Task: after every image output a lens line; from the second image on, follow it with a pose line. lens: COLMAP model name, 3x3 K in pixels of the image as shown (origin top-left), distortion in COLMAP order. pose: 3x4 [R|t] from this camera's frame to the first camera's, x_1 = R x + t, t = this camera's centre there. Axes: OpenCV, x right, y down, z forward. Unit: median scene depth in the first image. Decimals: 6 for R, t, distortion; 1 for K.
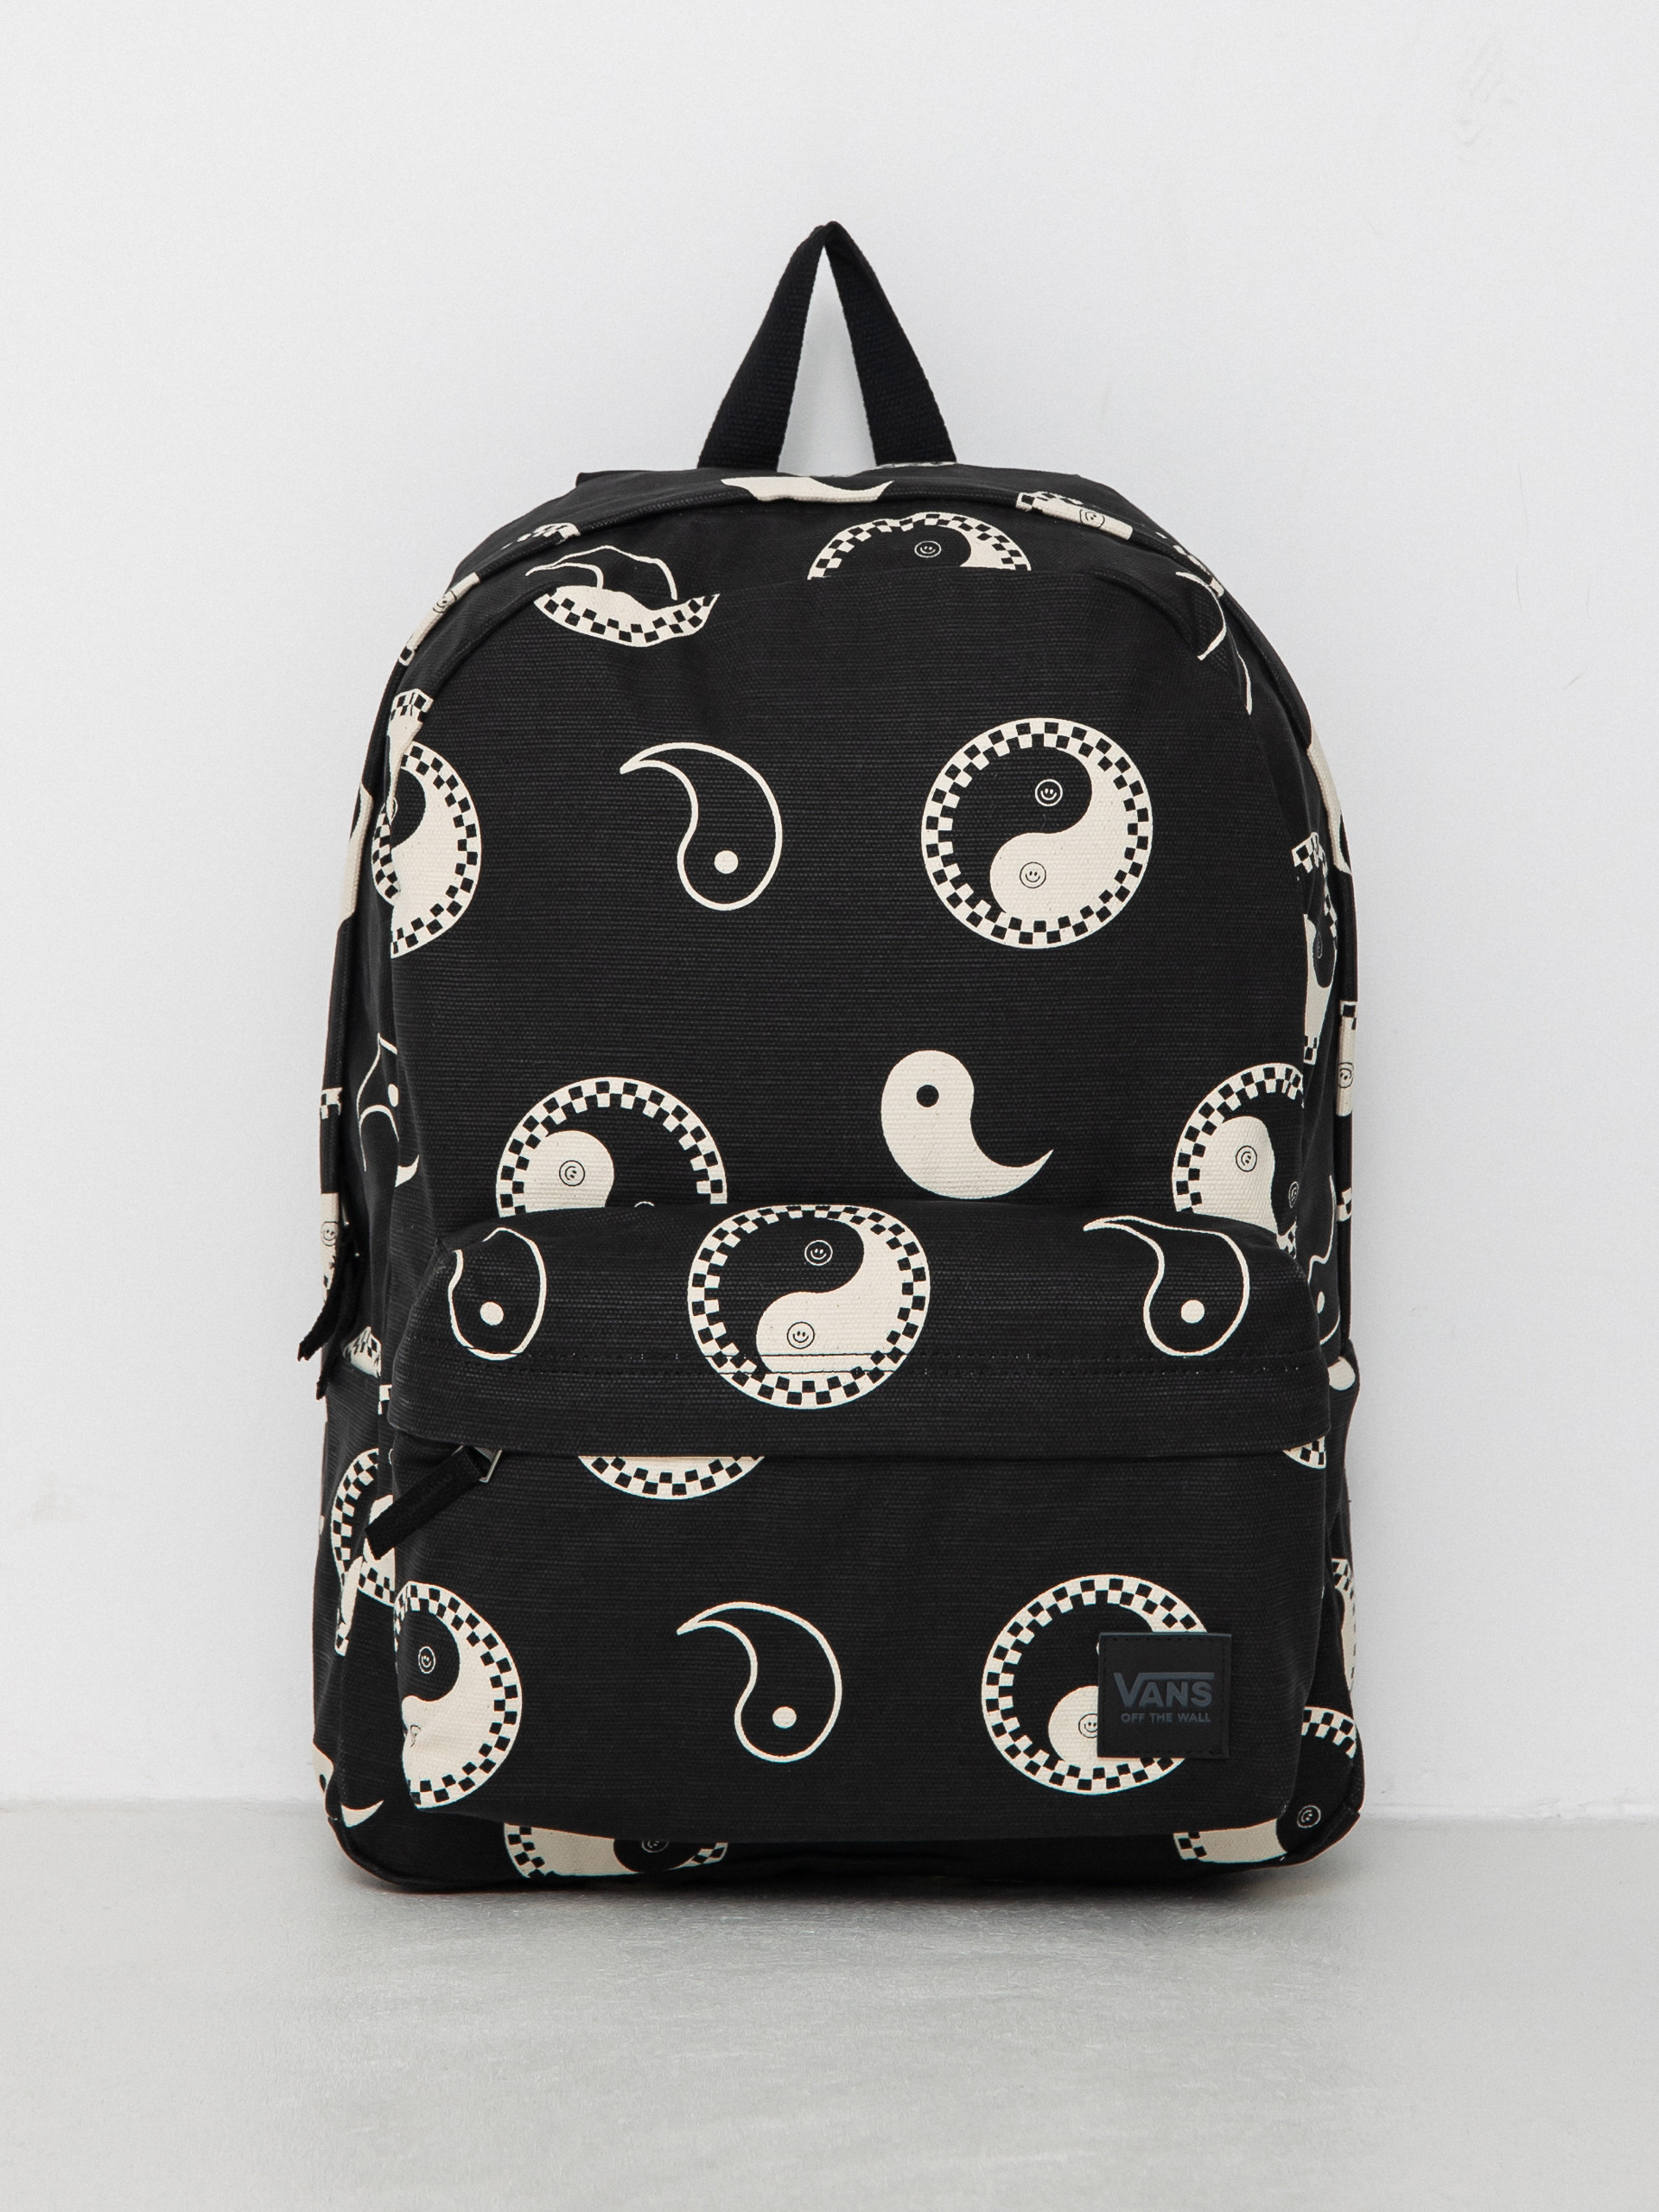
lens RADIAL K [[4349.2, 0, 828.4], [0, 4349.2, 1103.9], [0, 0, 1]] dist [0.015176, 0.000000]
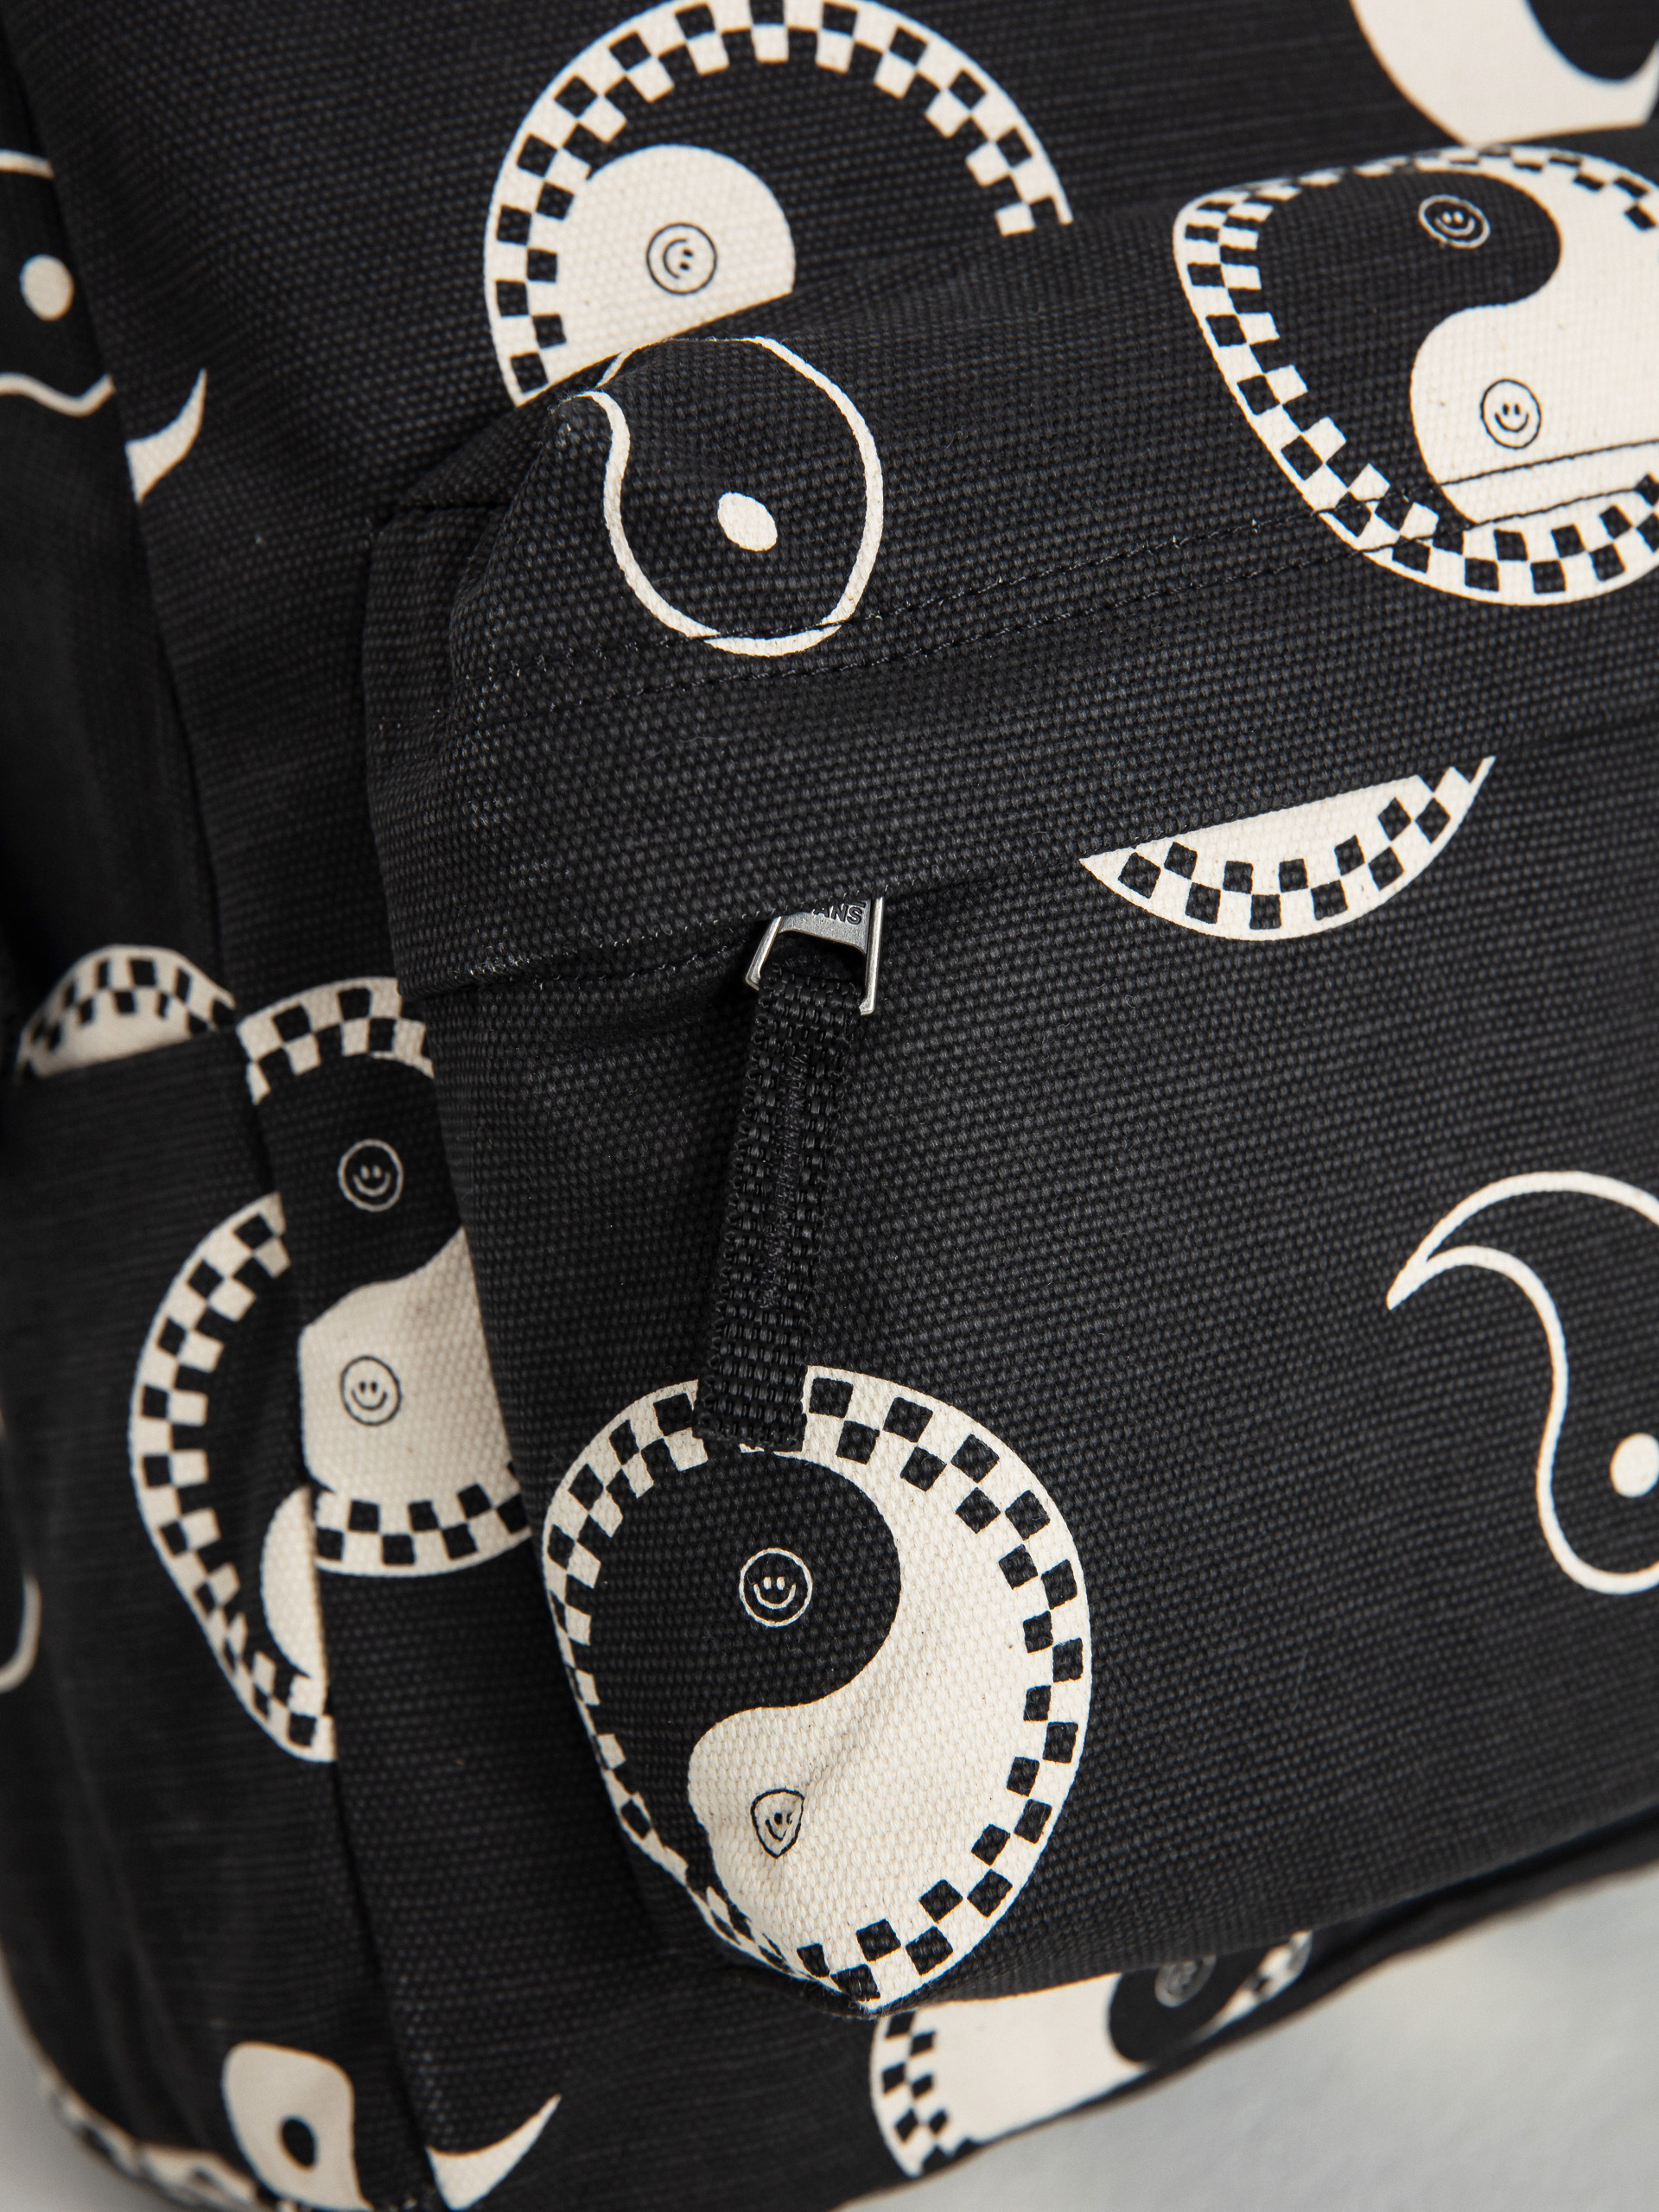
lens RADIAL K [[4037.8, 0, 833.2], [0, 4037.8, 1107.9], [0, 0, 1]] dist [-0.010337, 0.000000]
pose [[0.888573, -0.247733, 0.386091, -0.203296], [0.286282, 0.957100, -0.044748, 0.107235], [-0.358442, 0.150293, 0.921375, 0.698531]]
